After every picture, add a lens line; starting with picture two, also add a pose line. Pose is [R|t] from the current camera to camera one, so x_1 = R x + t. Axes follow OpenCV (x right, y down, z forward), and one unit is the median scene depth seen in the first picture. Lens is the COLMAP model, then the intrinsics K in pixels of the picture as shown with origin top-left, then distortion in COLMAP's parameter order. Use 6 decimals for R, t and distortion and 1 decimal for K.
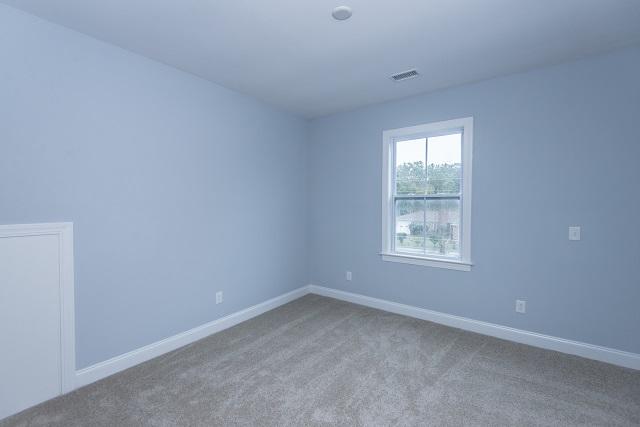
lens RADIAL K [[290.5, 0, 319.8], [0, 290.5, 210.5], [0, 0, 1]] dist [0.037482, -0.017782]
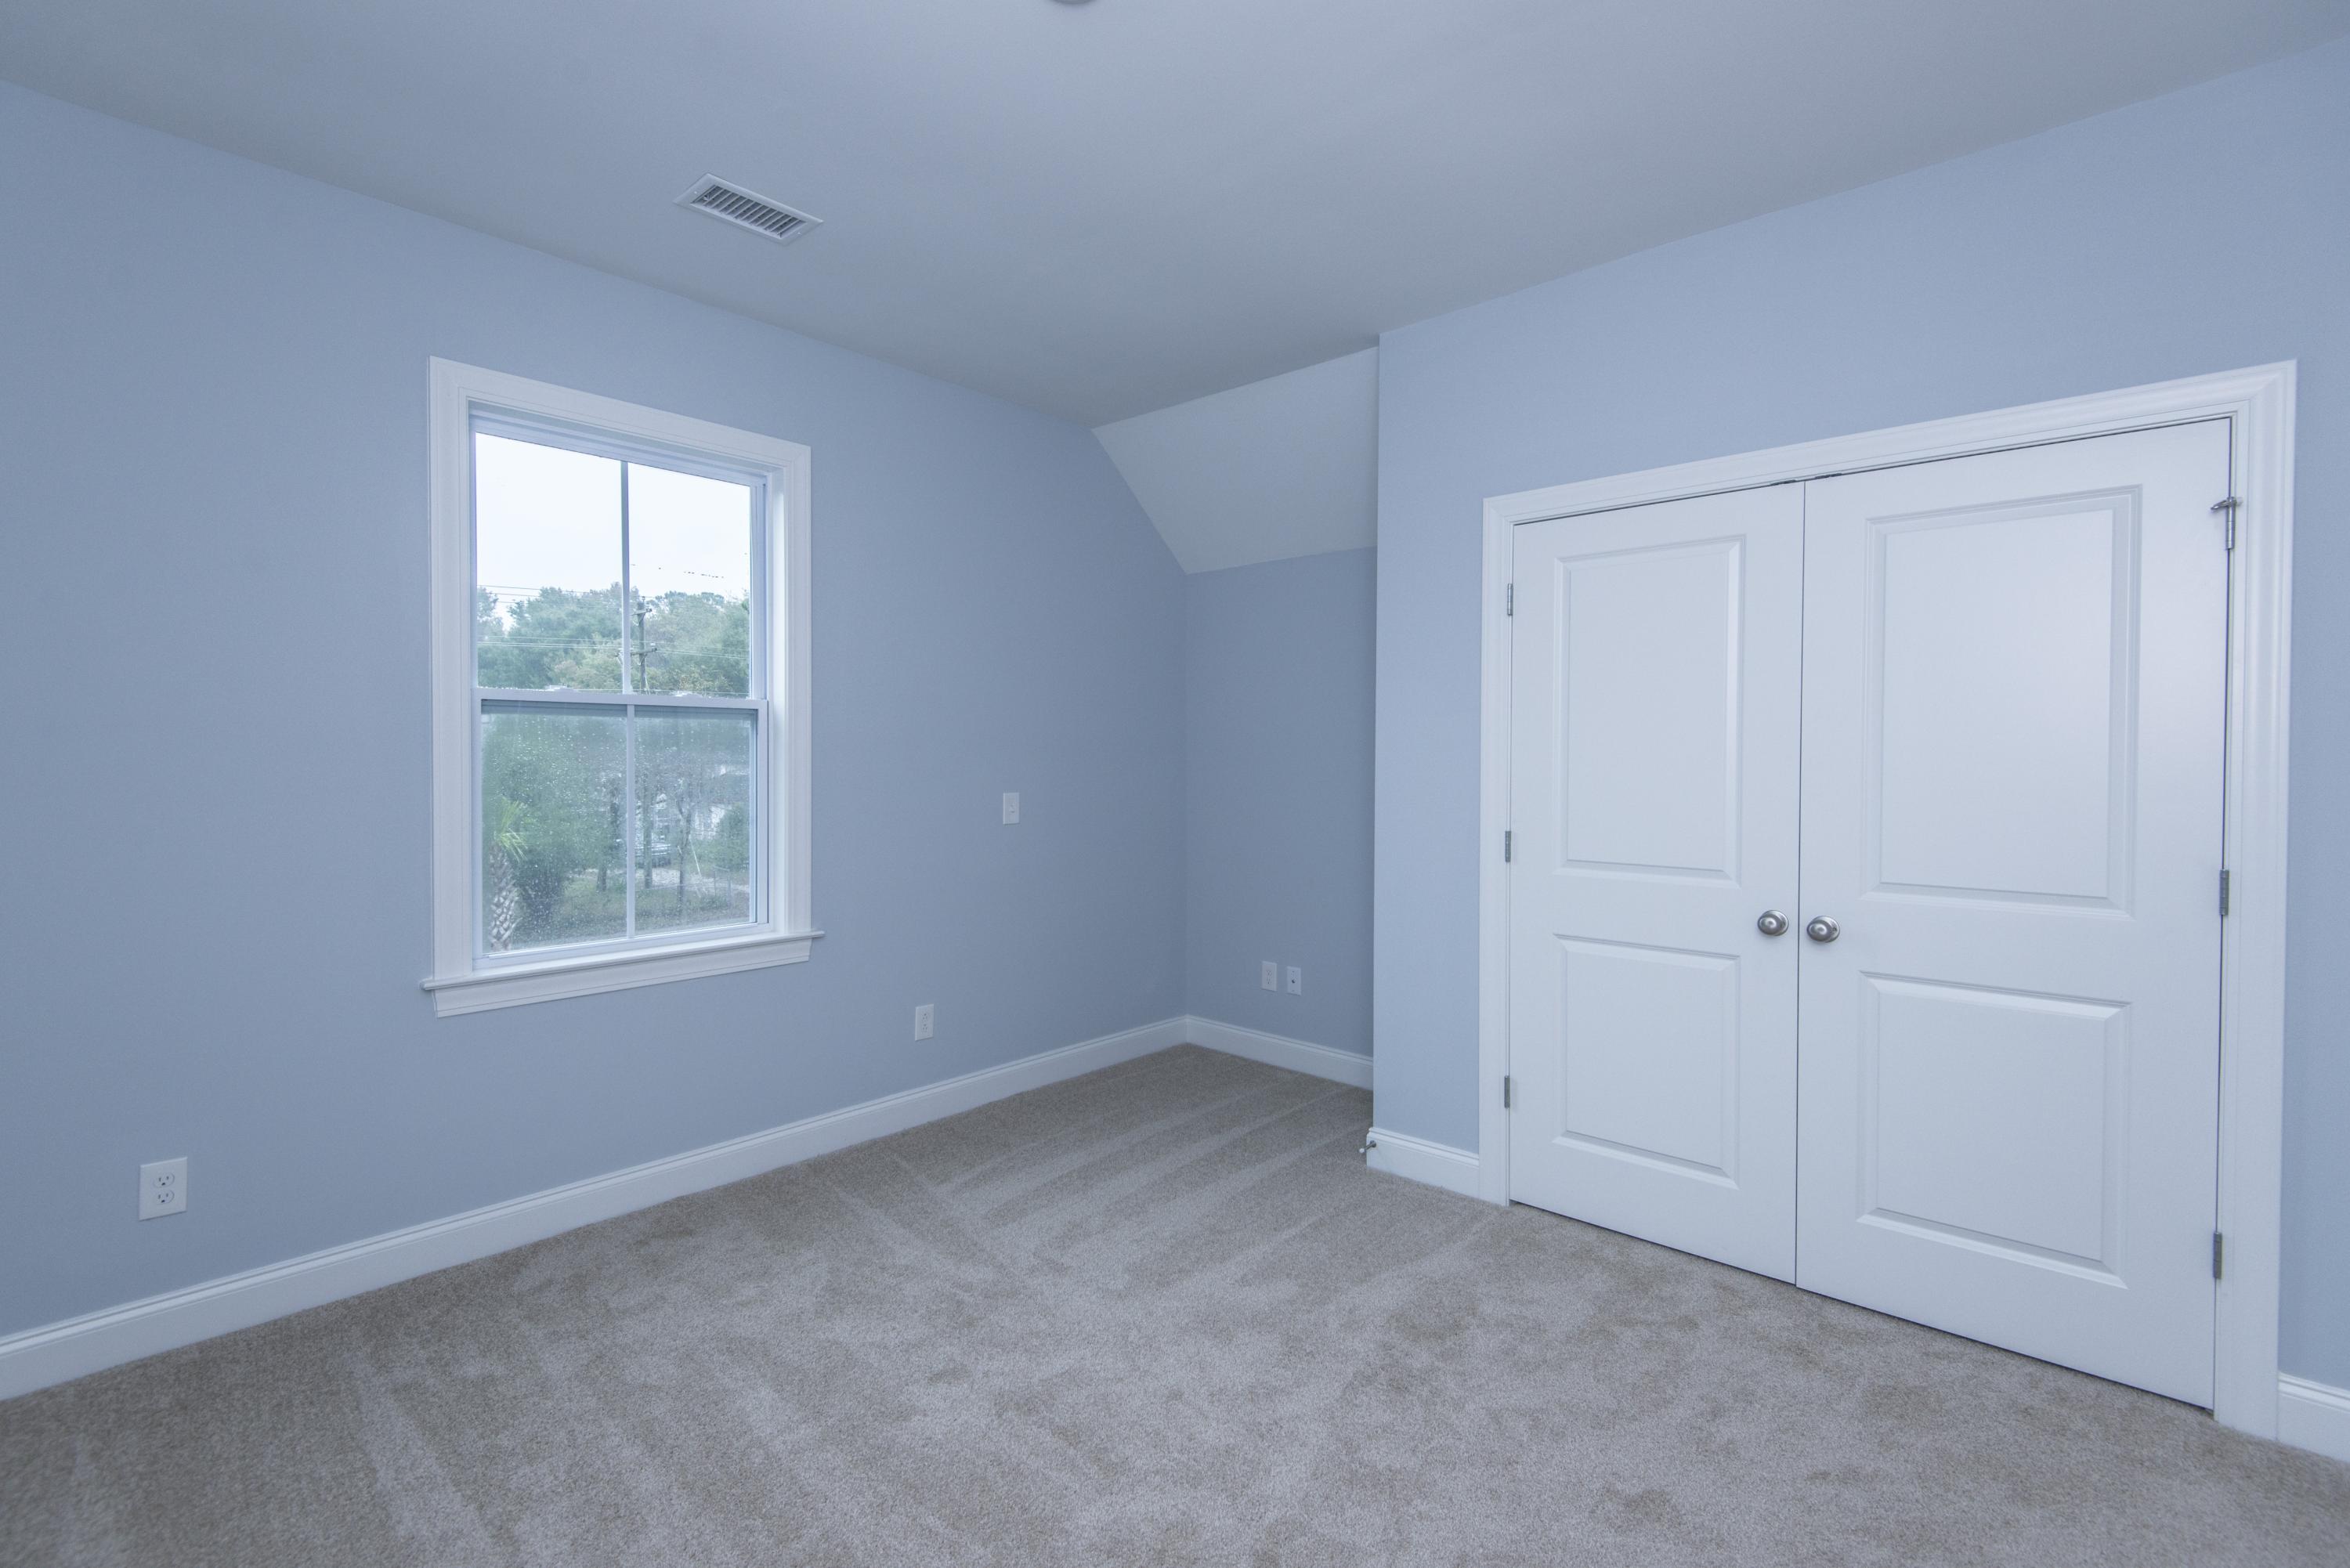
lens RADIAL K [[1066.5, 0, 1174.3], [0, 1066.5, 773.0], [0, 0, 1]] dist [0.037482, -0.017782]
pose [[0.097619, -0.013246, 0.995136, -0.535416], [0.021934, 0.999697, 0.011155, 0.012318], [-0.994982, 0.020738, 0.097880, 0.510275]]
